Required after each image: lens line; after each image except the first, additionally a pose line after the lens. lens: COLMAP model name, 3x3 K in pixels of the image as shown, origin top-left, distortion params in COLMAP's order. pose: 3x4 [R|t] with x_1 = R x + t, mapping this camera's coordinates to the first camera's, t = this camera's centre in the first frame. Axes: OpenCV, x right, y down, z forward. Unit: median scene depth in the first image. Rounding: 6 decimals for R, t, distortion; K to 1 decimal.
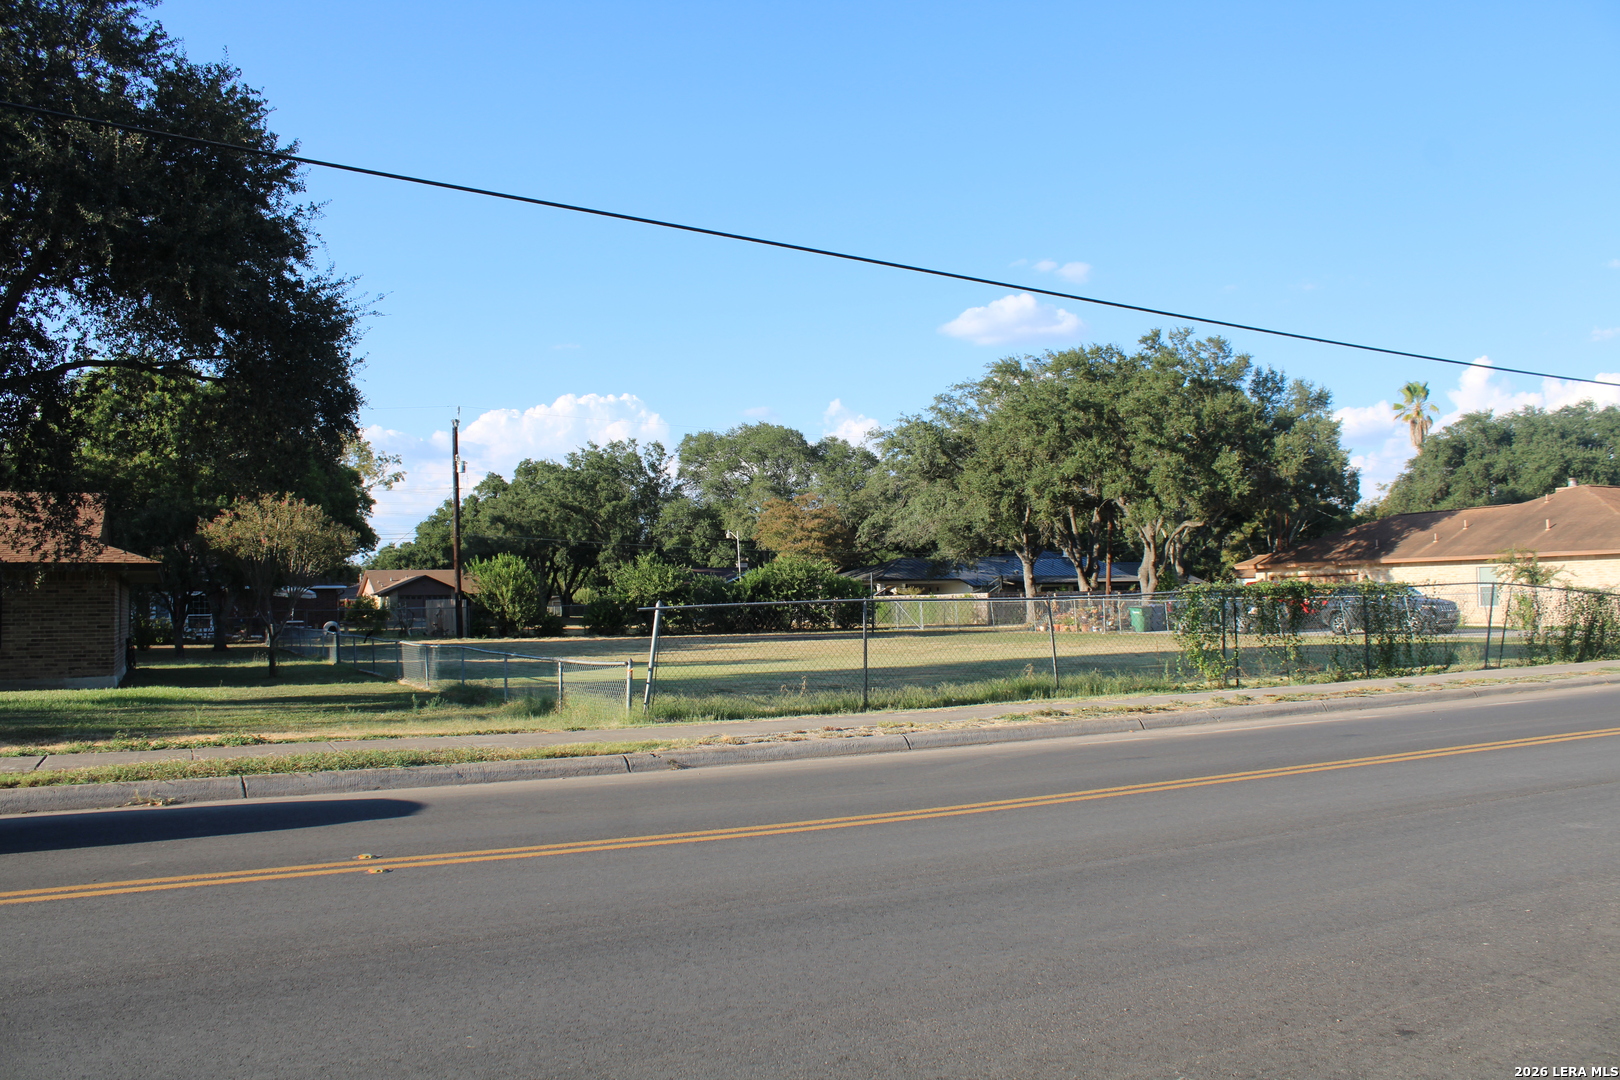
lens RADIAL K [[1357.5, 0, 800.2], [0, 1357.5, 542.5], [0, 0, 1]] dist [-0.177141, 0.178439]
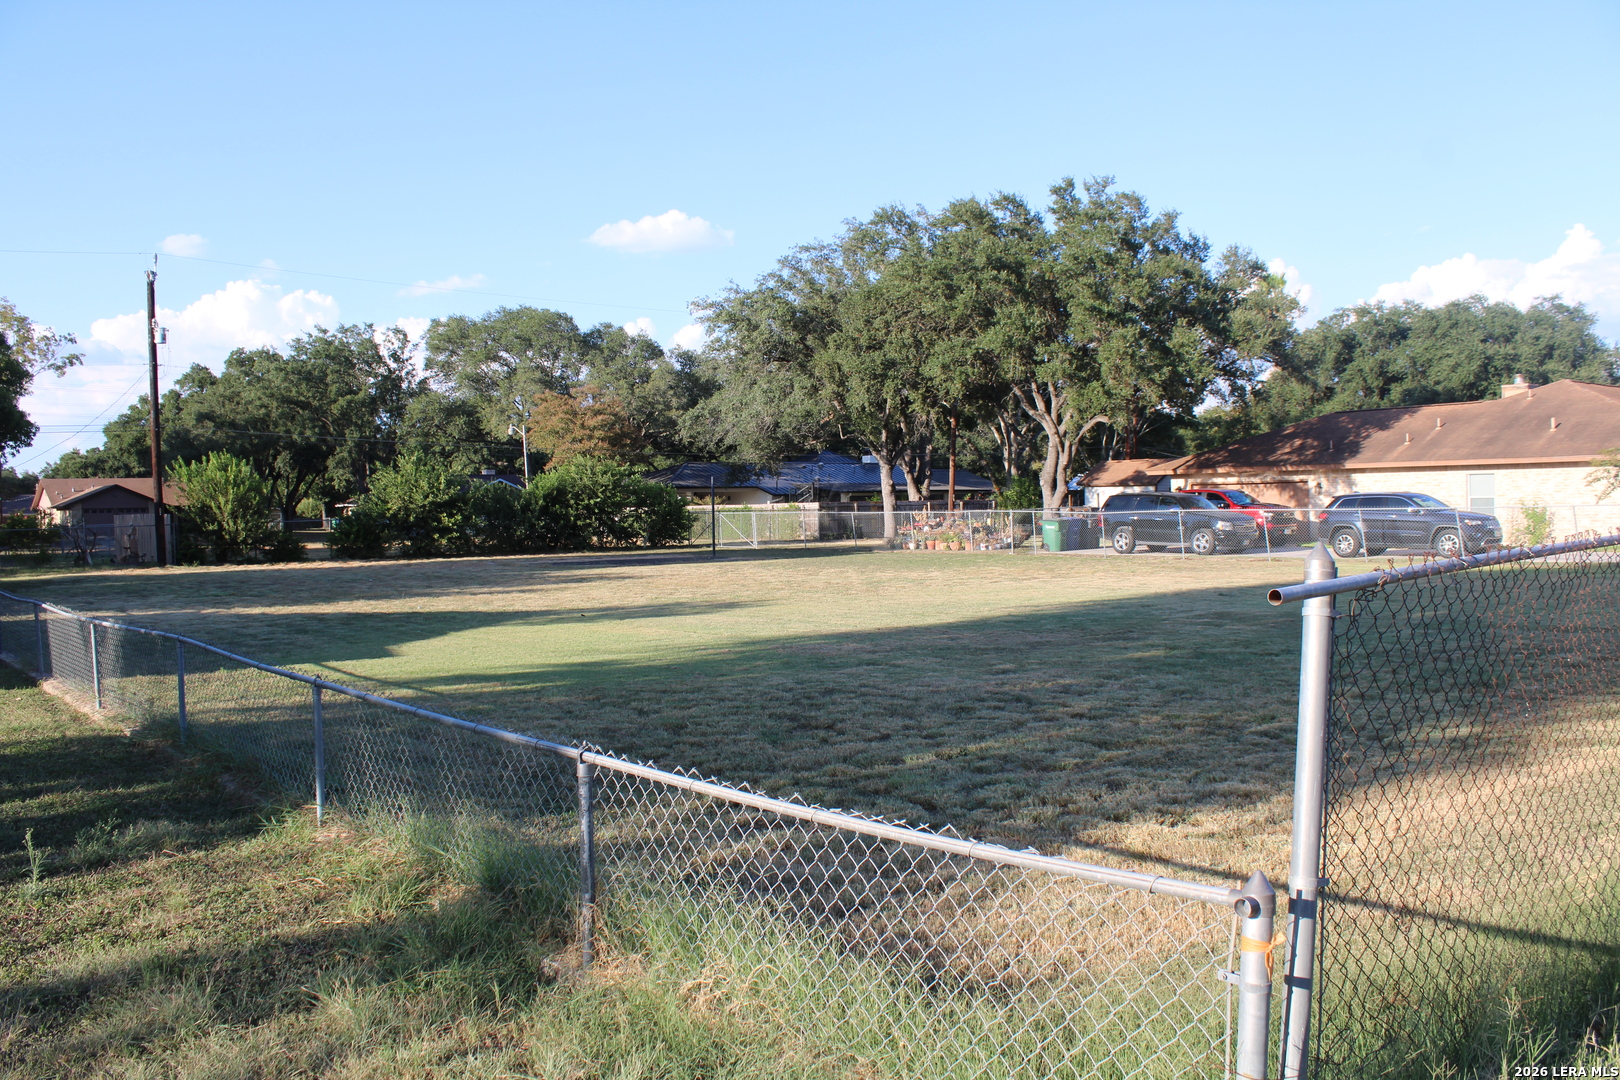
lens RADIAL K [[1357.5, 0, 800.2], [0, 1357.5, 542.5], [0, 0, 1]] dist [-0.177141, 0.178439]
pose [[0.978873, -0.007411, 0.204336, -0.049170], [-0.006206, 0.997806, 0.065917, 0.007105], [-0.204377, -0.065793, 0.976679, 0.189713]]
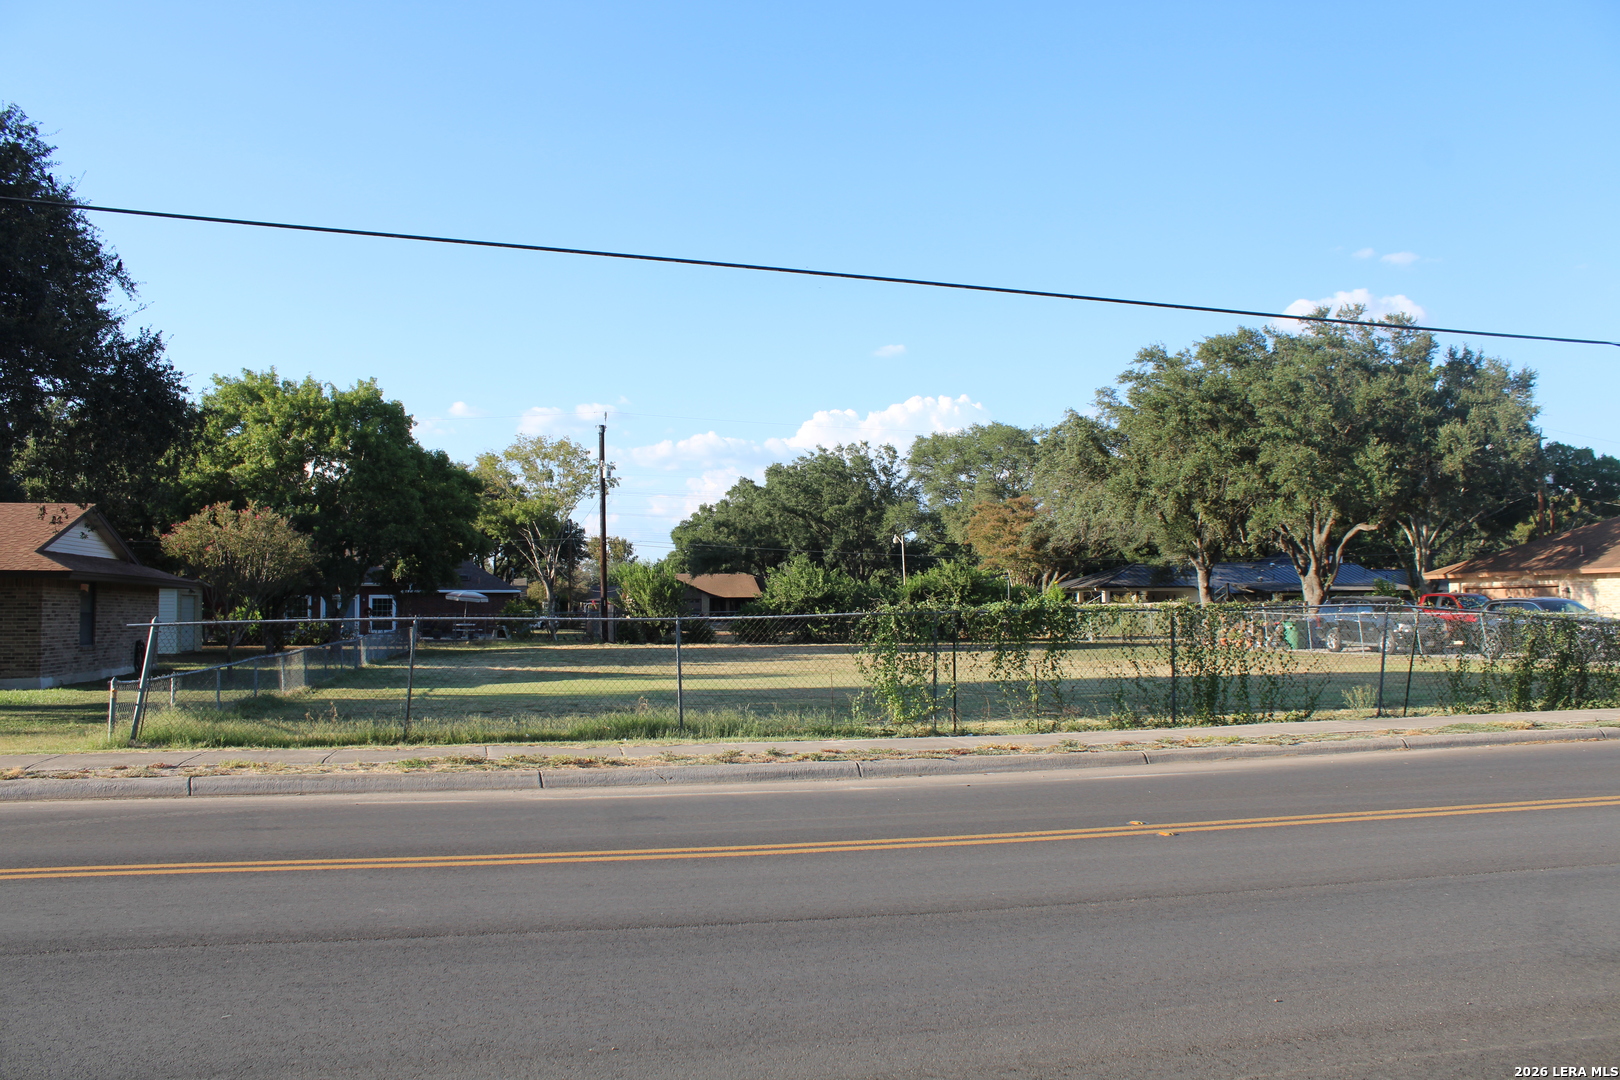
lens RADIAL K [[1357.3, 0, 803.8], [0, 1357.3, 571.7], [0, 0, 1]] dist [-0.186817, 0.189481]
pose [[0.968857, 0.004290, -0.247582, 0.123535], [0.000363, 0.999824, 0.018746, -0.000864], [0.247619, -0.018252, 0.968685, 0.055020]]
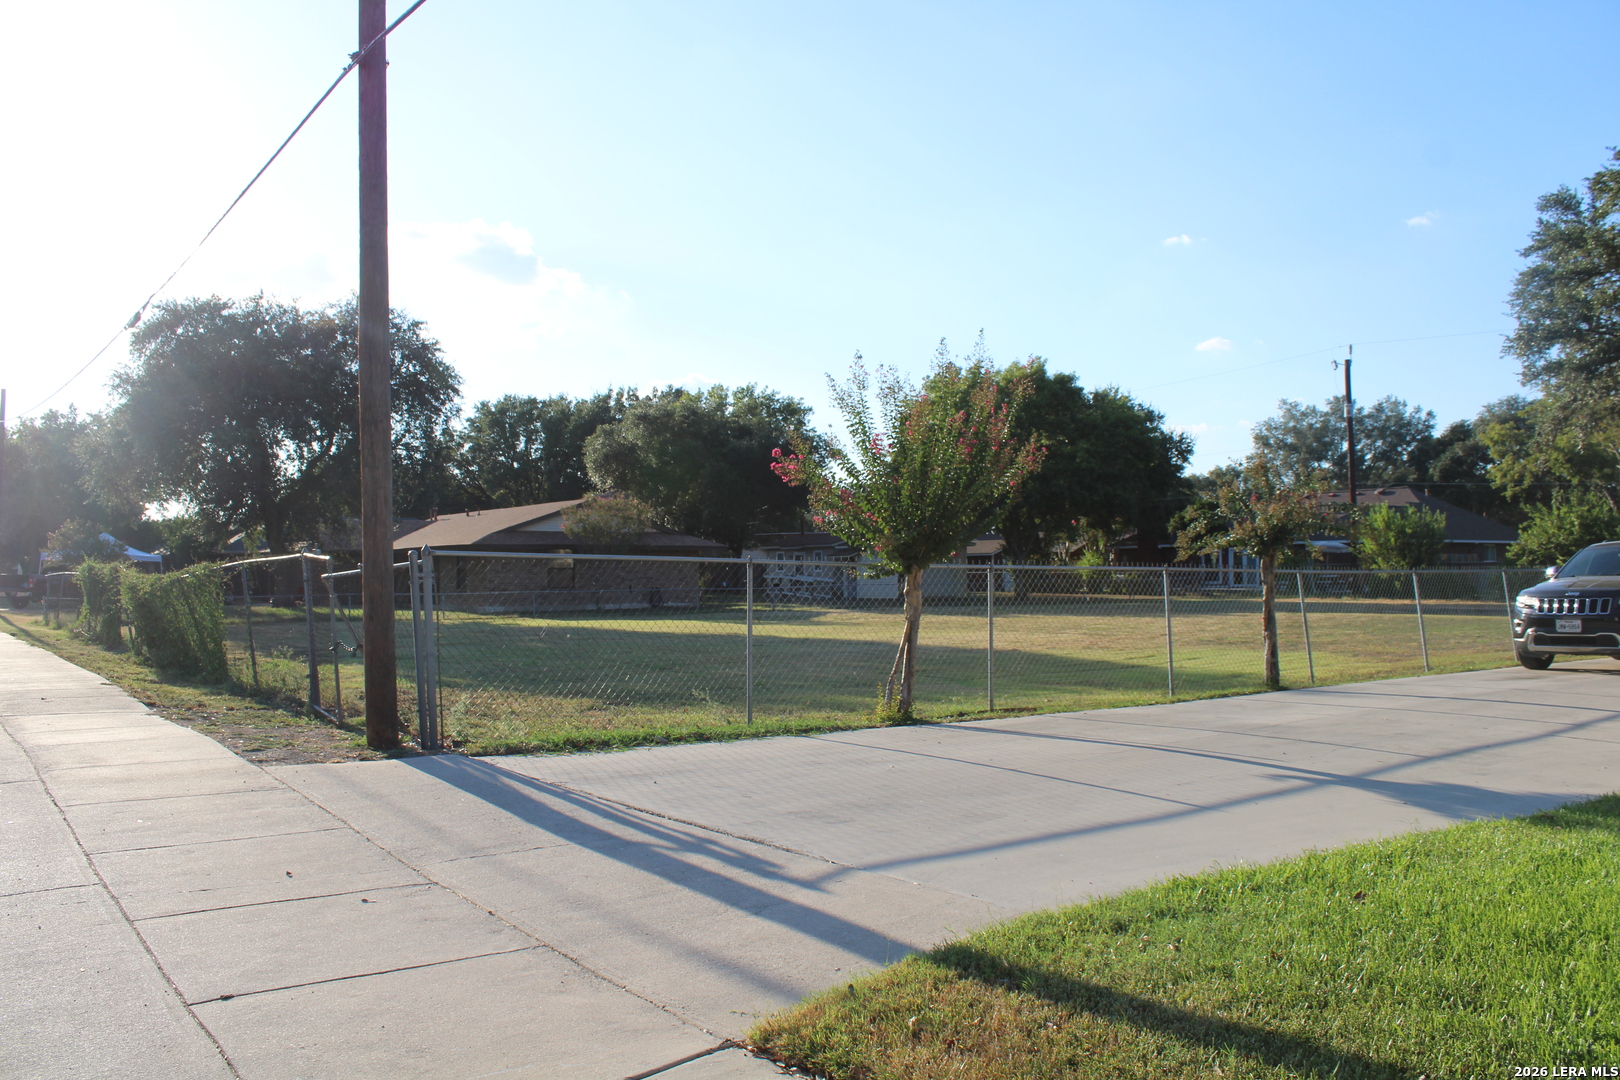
lens RADIAL K [[1357.5, 0, 800.2], [0, 1357.5, 542.5], [0, 0, 1]] dist [-0.177141, 0.178439]
pose [[0.157251, -0.005157, -0.987545, 0.516064], [0.049075, 0.998792, 0.002599, 0.011494], [0.986339, -0.048873, 0.157314, 0.430656]]
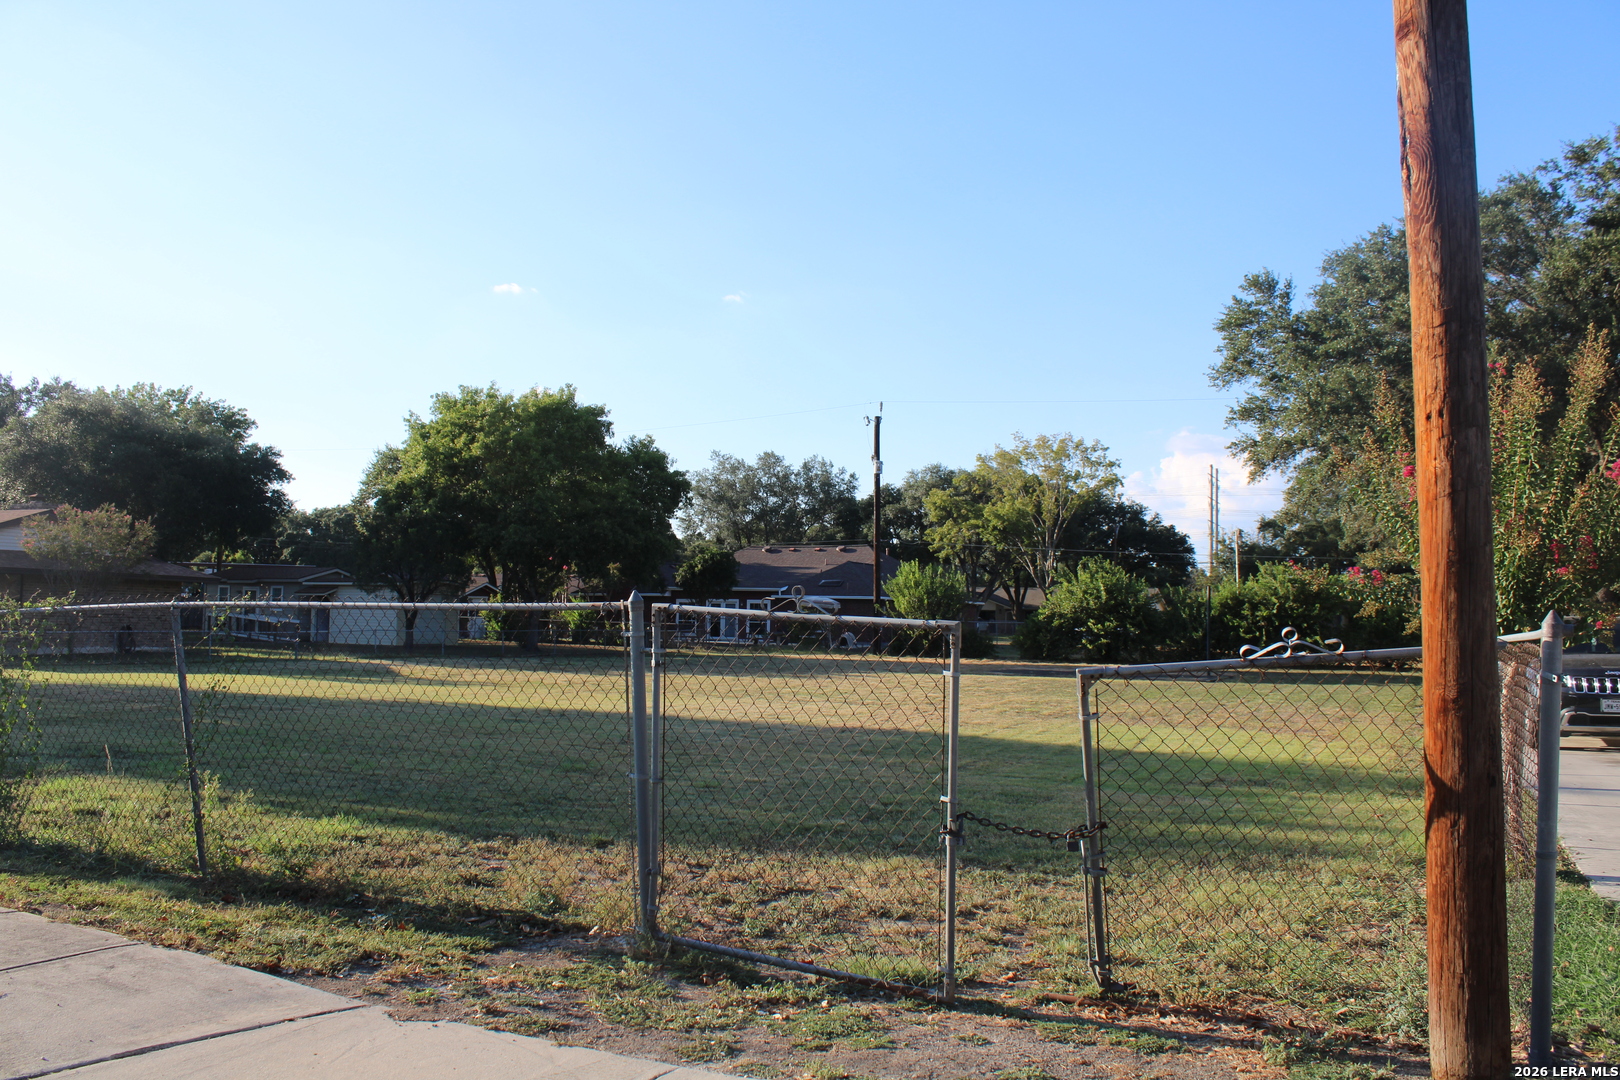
lens RADIAL K [[1357.5, 0, 800.2], [0, 1357.5, 542.5], [0, 0, 1]] dist [-0.177141, 0.178439]
pose [[0.615871, -0.015237, -0.787700, 0.393373], [0.005249, 0.999870, -0.015237, 0.007776], [0.787830, 0.005250, 0.615871, 0.346409]]
